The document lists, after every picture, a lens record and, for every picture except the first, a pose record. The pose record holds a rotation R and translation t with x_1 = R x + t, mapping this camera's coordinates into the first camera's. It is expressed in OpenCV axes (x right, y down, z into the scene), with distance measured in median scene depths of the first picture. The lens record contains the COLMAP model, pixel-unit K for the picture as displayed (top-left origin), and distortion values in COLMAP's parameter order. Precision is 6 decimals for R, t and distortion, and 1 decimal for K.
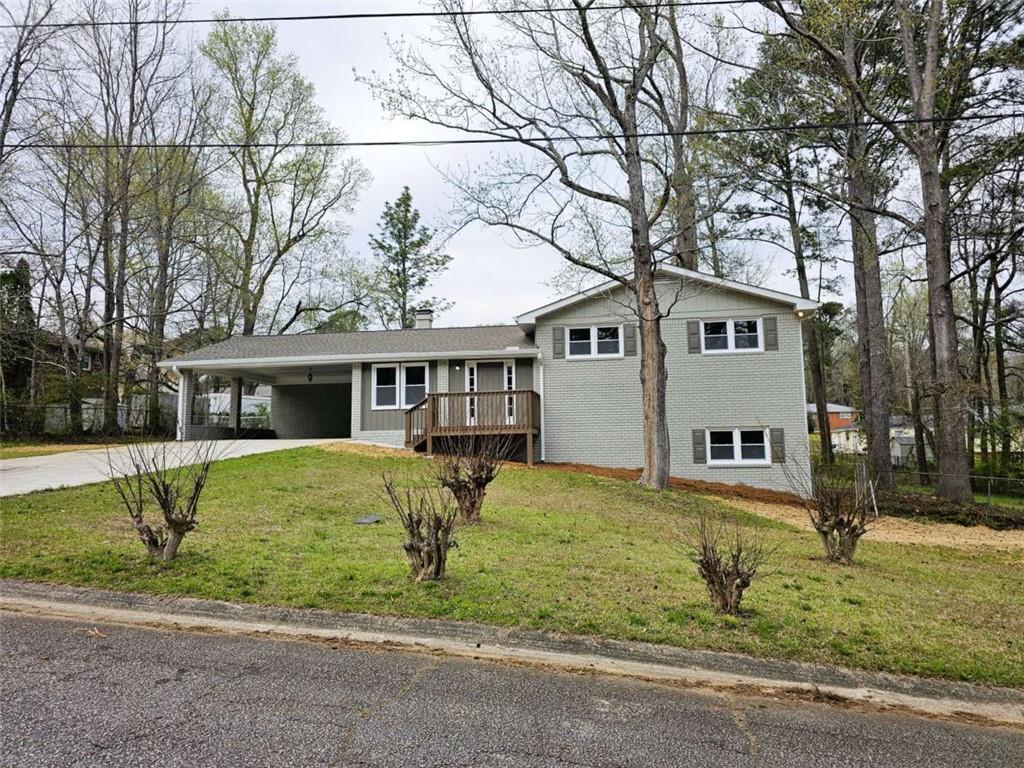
lens RADIAL K [[684.8, 0, 503.8], [0, 684.8, 364.0], [0, 0, 1]] dist [0.067609, -0.063363]
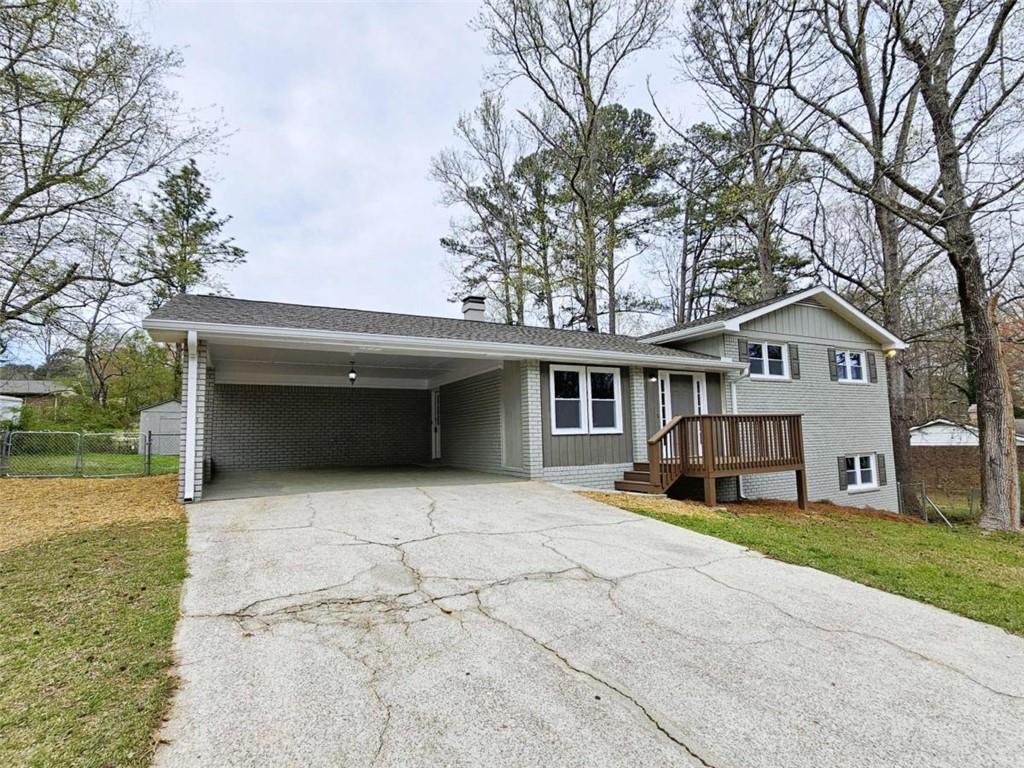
lens RADIAL K [[516.6, 0, 502.1], [0, 516.6, 389.8], [0, 0, 1]] dist [-0.007044, 0.001369]
pose [[0.803419, 0.053586, 0.592998, -0.520678], [-0.062189, 0.998047, -0.005932, 0.029967], [-0.592158, -0.032112, 0.805182, 0.633632]]
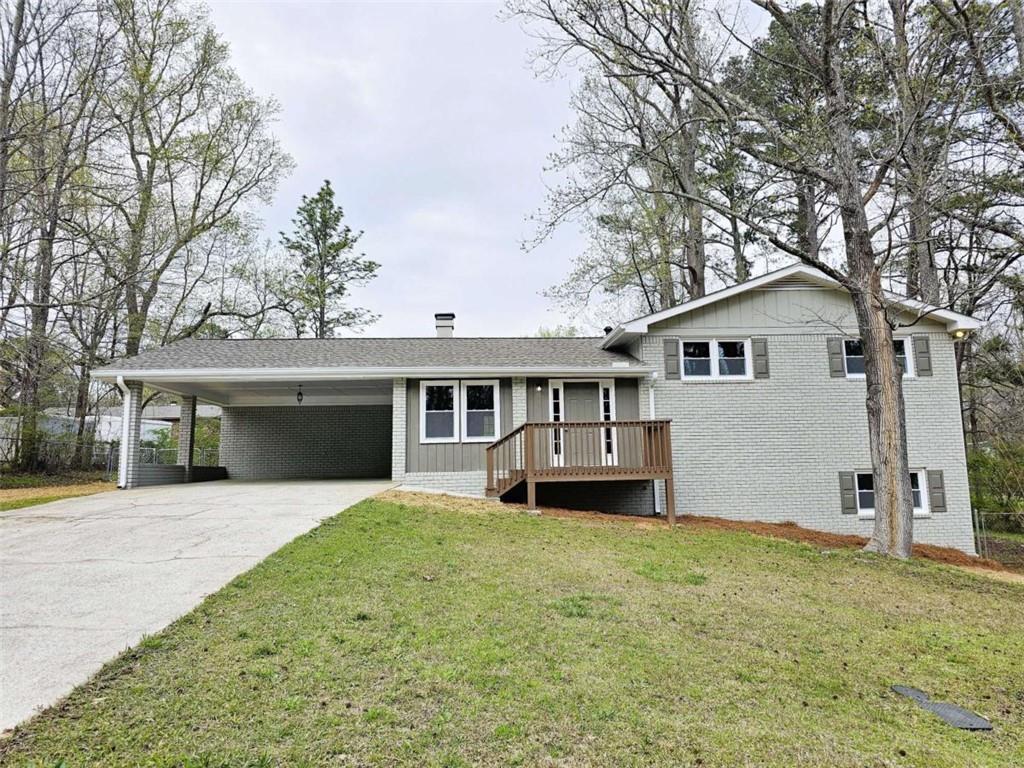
lens RADIAL K [[684.8, 0, 509.8], [0, 684.8, 375.1], [0, 0, 1]] dist [0.067609, -0.063363]
pose [[0.976115, 0.027235, 0.215542, -0.257283], [-0.022911, 0.999483, -0.022536, 0.008282], [-0.216045, 0.017059, 0.976234, 0.266515]]
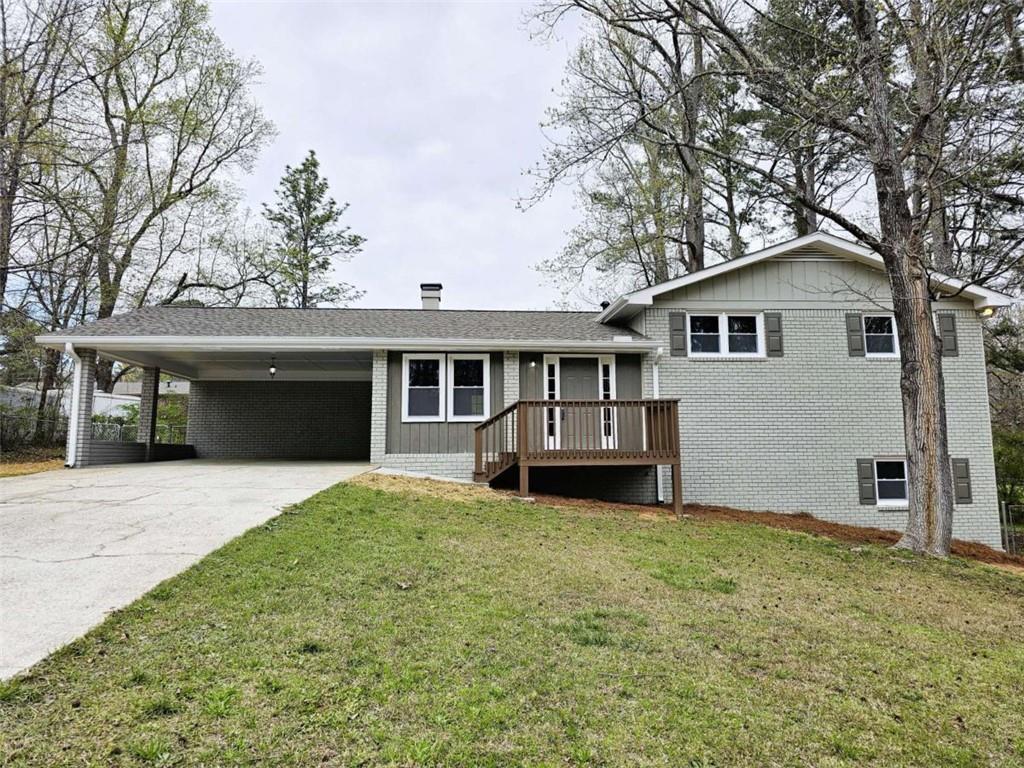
lens RADIAL K [[684.8, 0, 504.2], [0, 684.8, 364.2], [0, 0, 1]] dist [0.067609, -0.063363]
pose [[0.973214, 0.038730, 0.226615, -0.247772], [-0.036702, 0.999240, -0.013160, 0.015479], [-0.226953, 0.004491, 0.973895, 0.329074]]
